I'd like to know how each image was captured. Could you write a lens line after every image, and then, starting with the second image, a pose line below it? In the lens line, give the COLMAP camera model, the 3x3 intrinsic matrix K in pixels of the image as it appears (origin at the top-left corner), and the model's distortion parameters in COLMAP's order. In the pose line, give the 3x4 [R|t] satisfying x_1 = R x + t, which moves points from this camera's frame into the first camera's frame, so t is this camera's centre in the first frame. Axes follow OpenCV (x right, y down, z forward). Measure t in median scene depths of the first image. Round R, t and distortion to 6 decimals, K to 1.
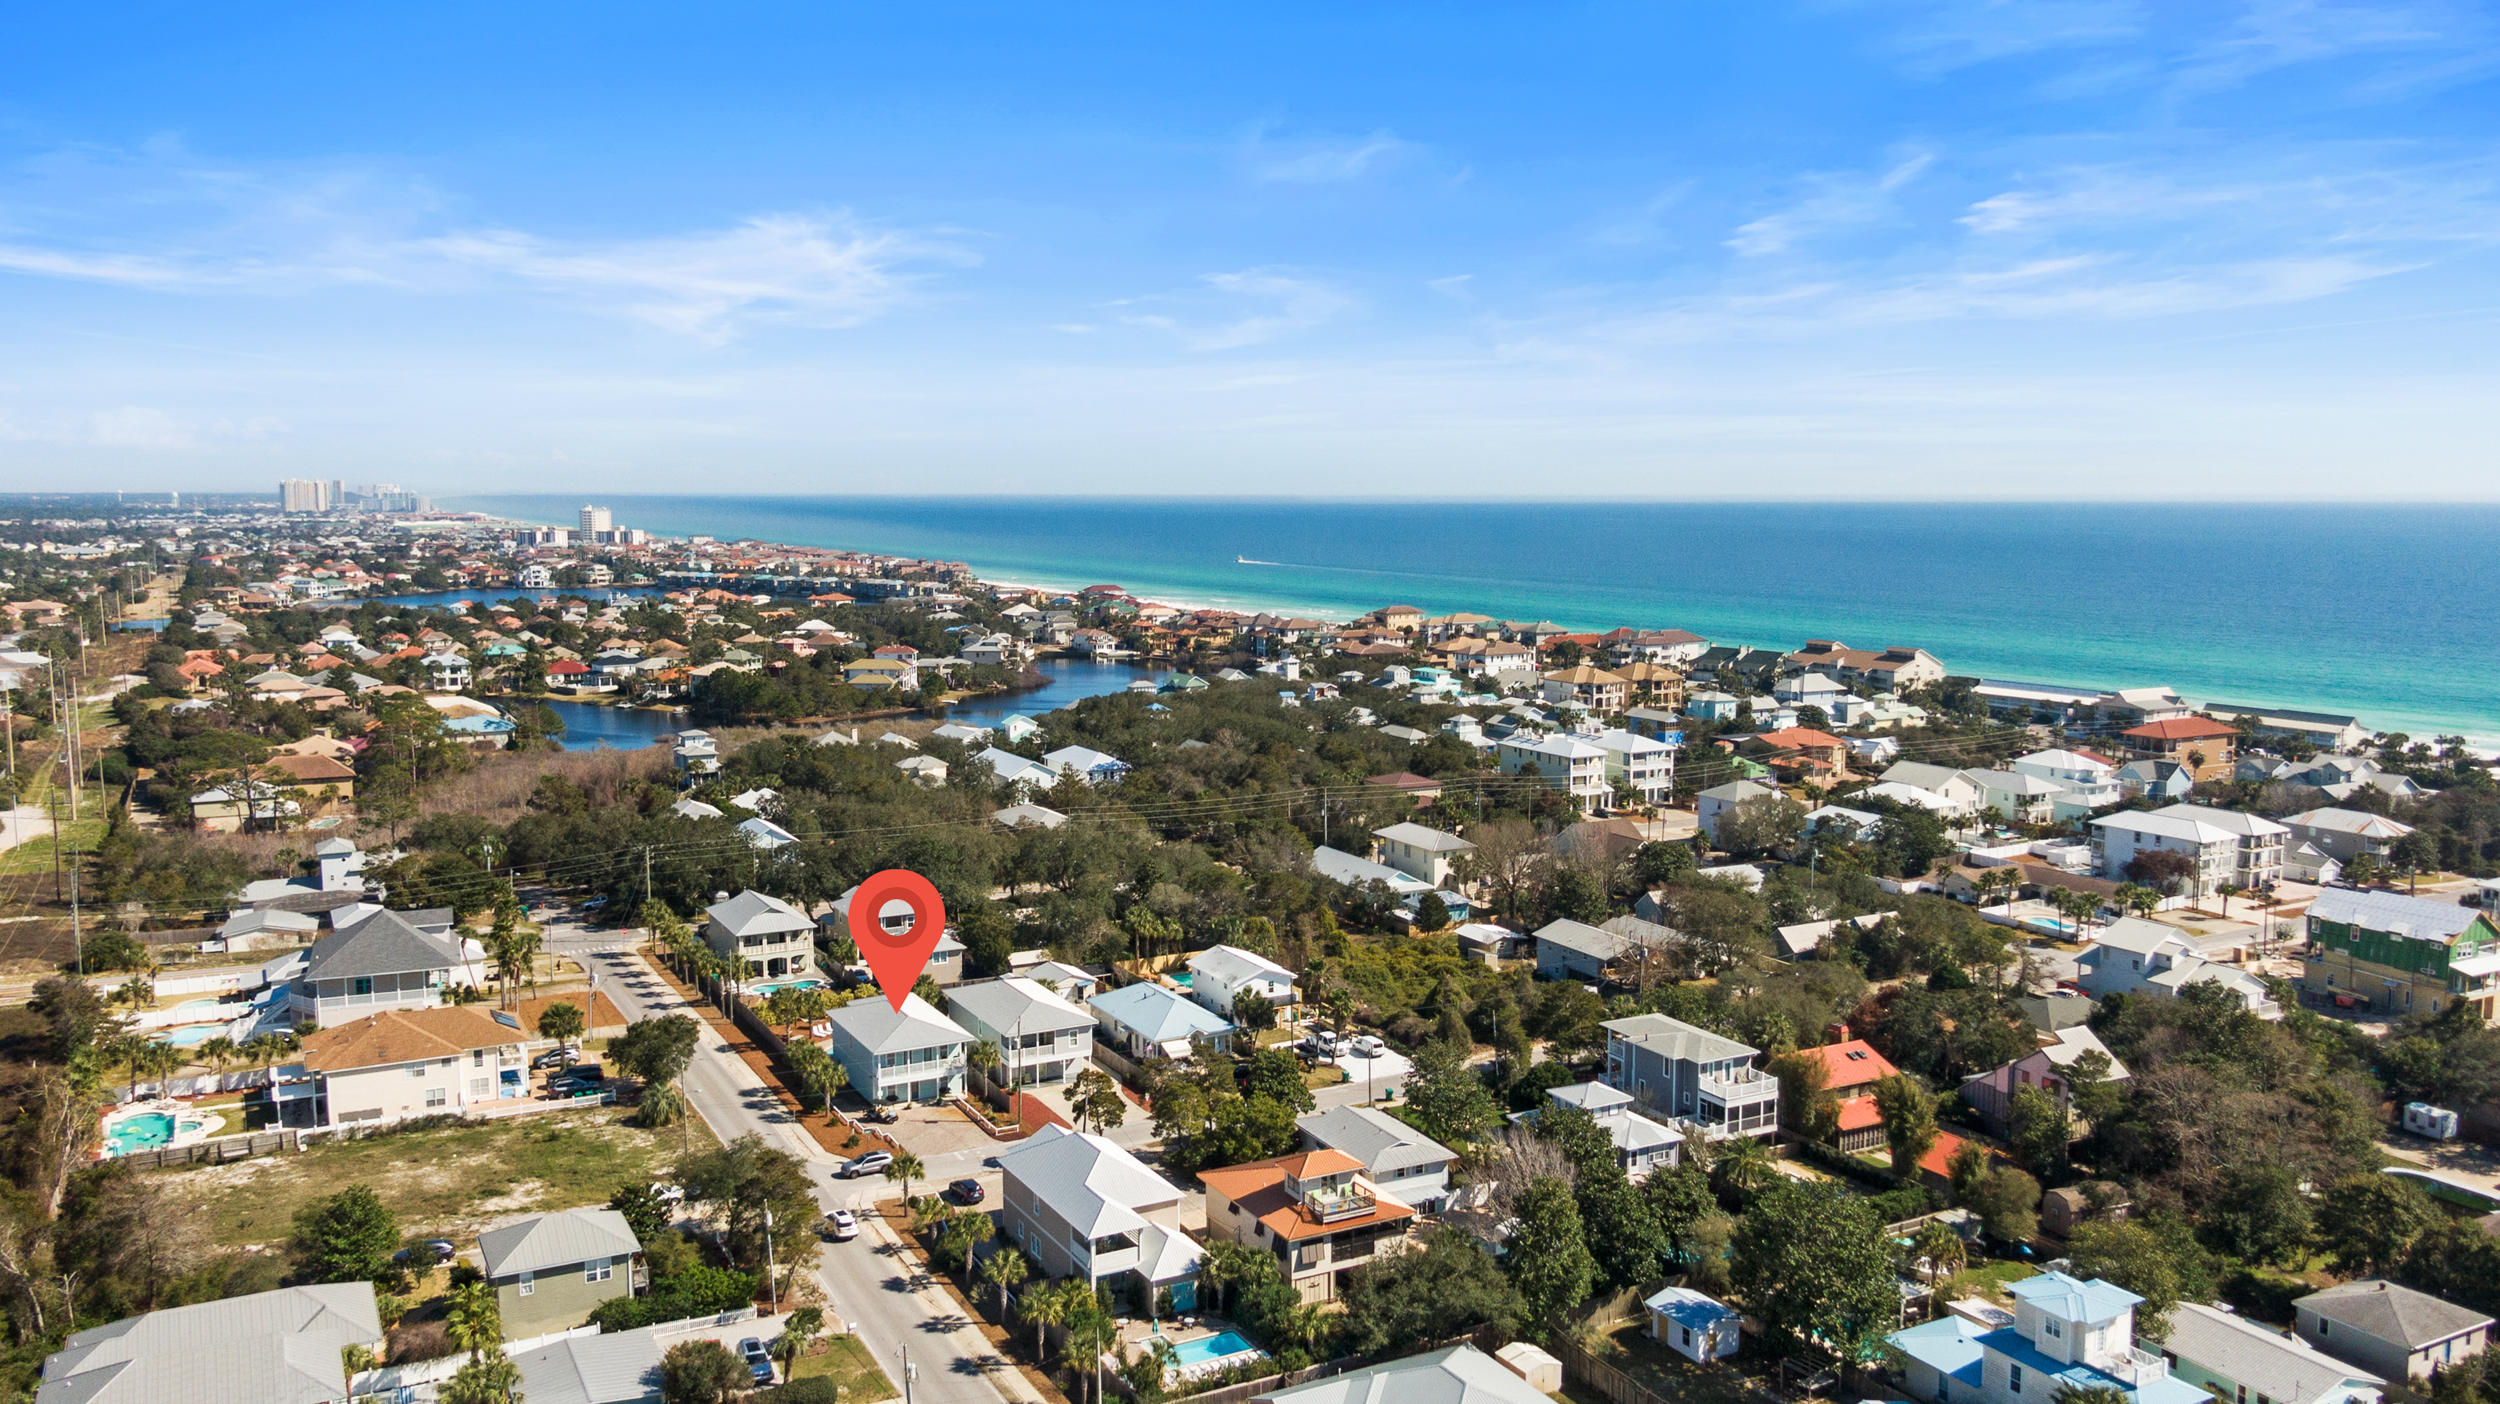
lens RADIAL K [[1815.6, 0, 1255.2], [0, 1815.6, 702.3], [0, 0, 1]] dist [0.011068, -0.017393]
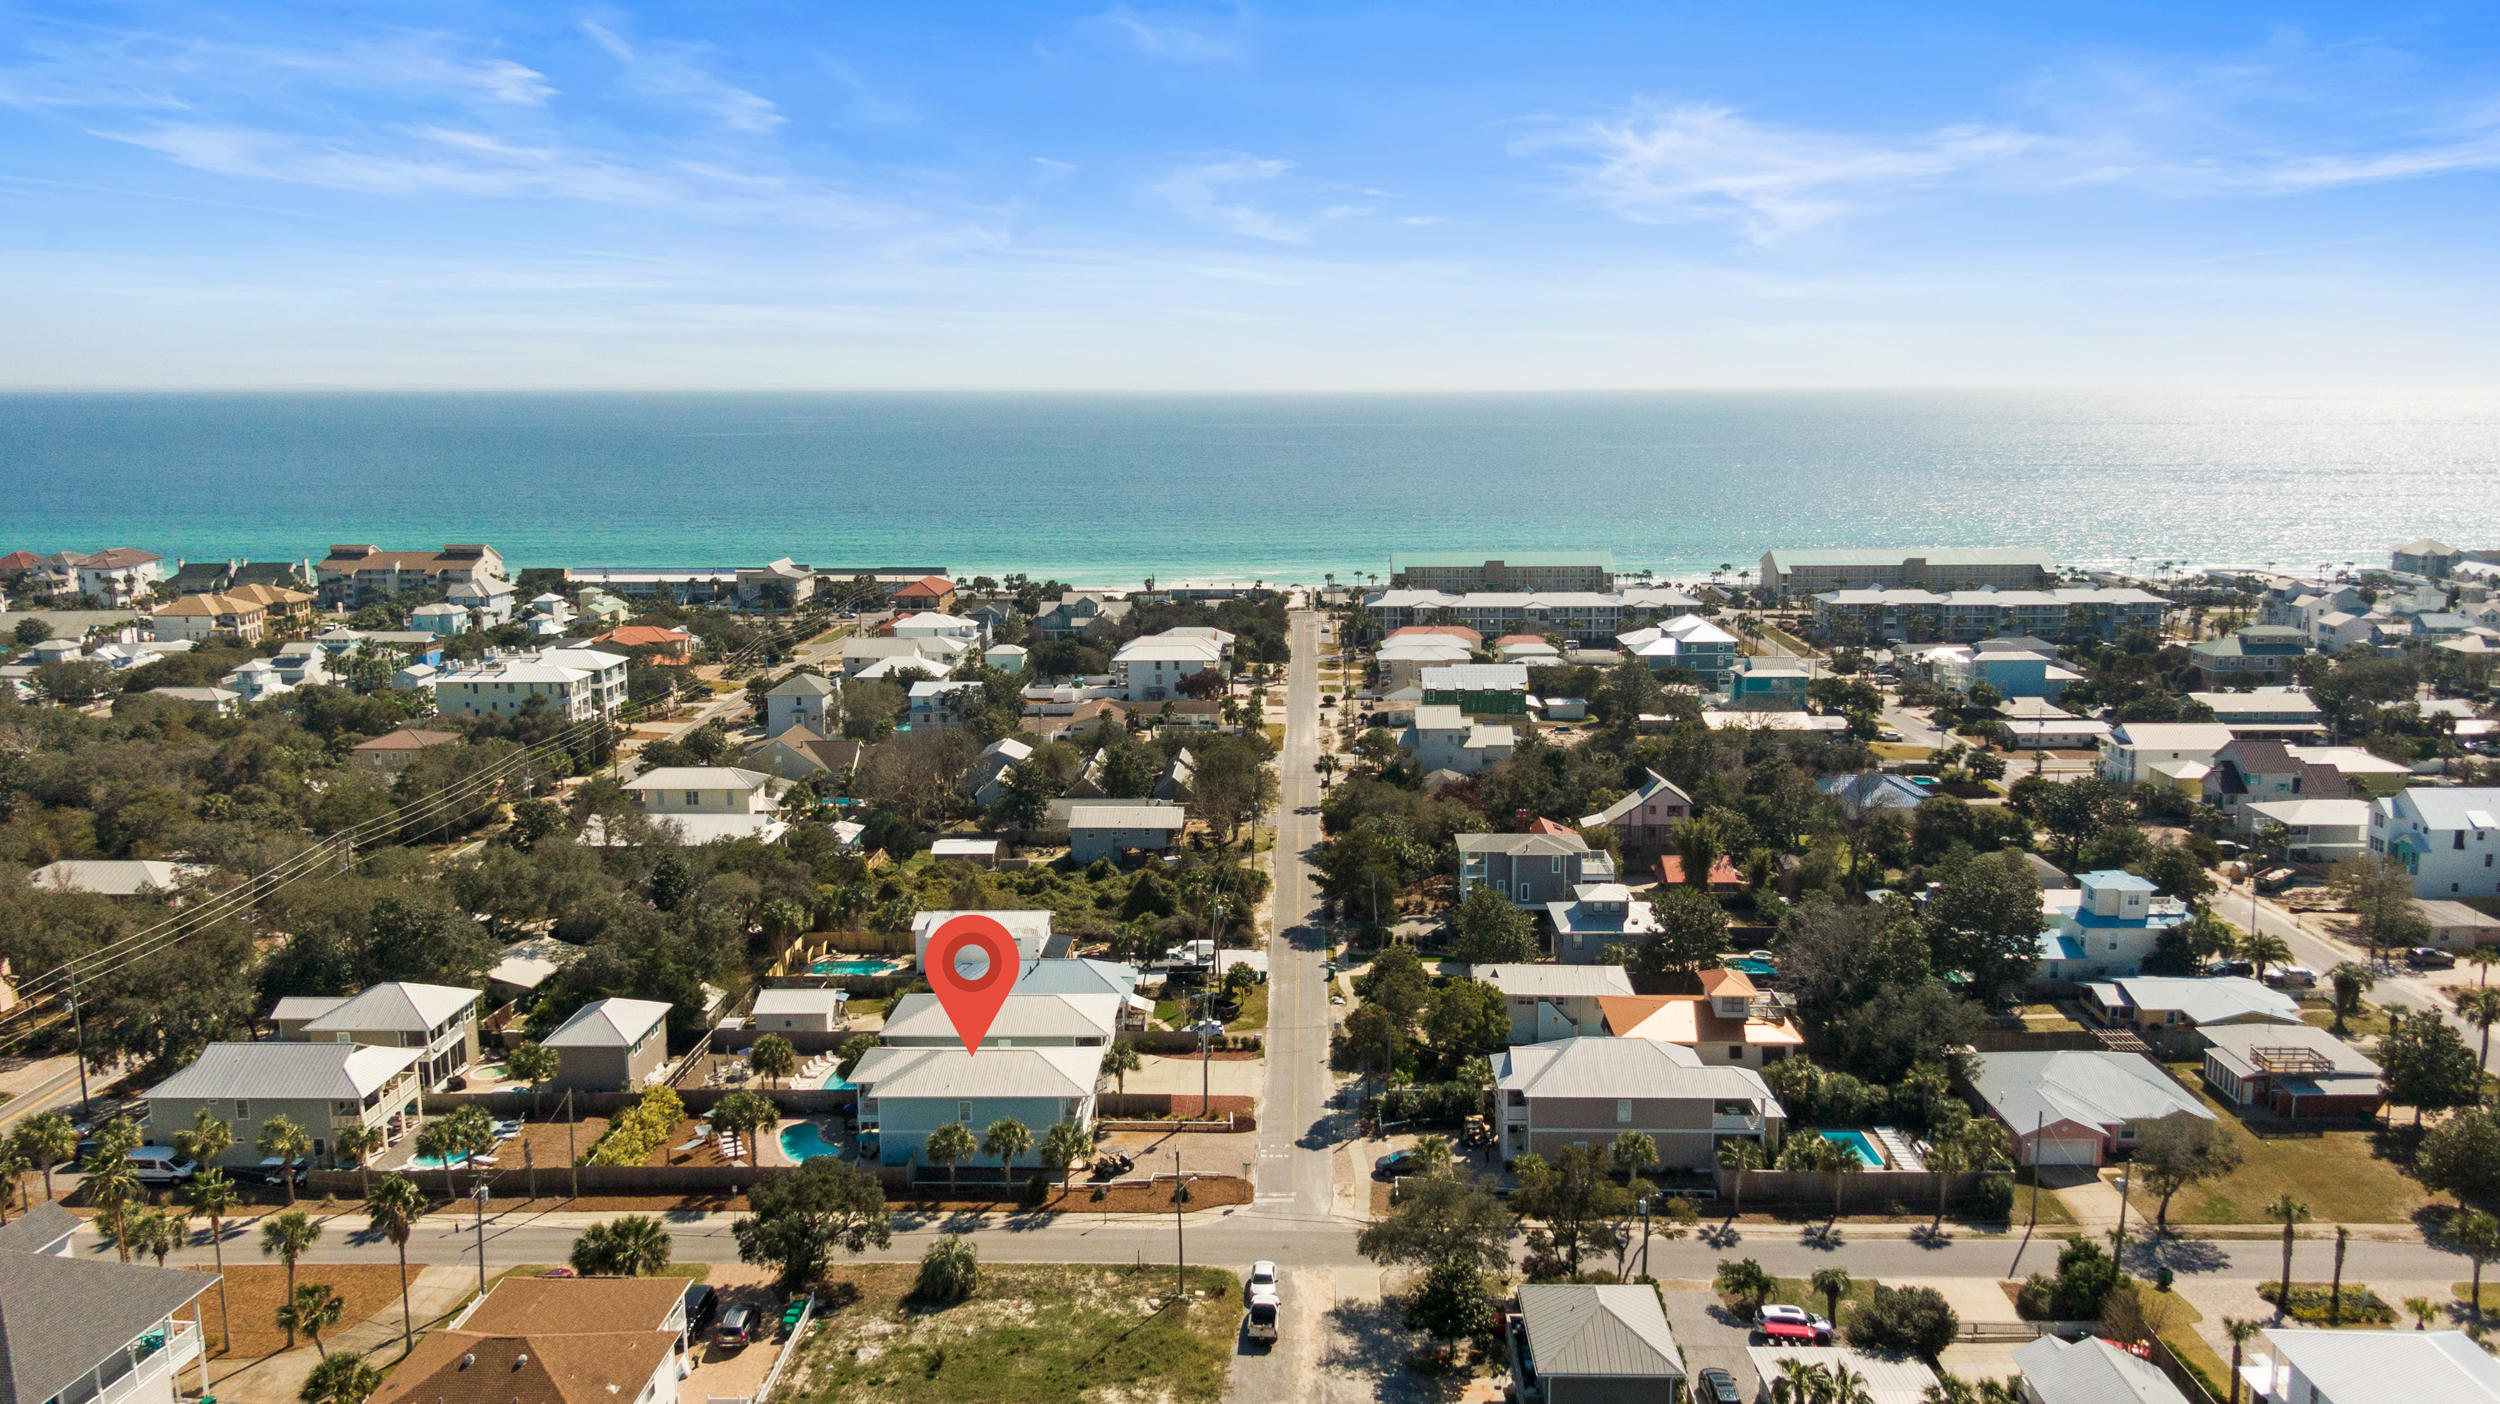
lens RADIAL K [[1815.6, 0, 1254.9], [0, 1815.6, 703.6], [0, 0, 1]] dist [0.011068, -0.017393]
pose [[0.506441, -0.153308, 0.848536, -0.805524], [0.103977, 0.987745, 0.116401, -0.053546], [-0.855982, 0.029278, 0.516175, 0.536581]]
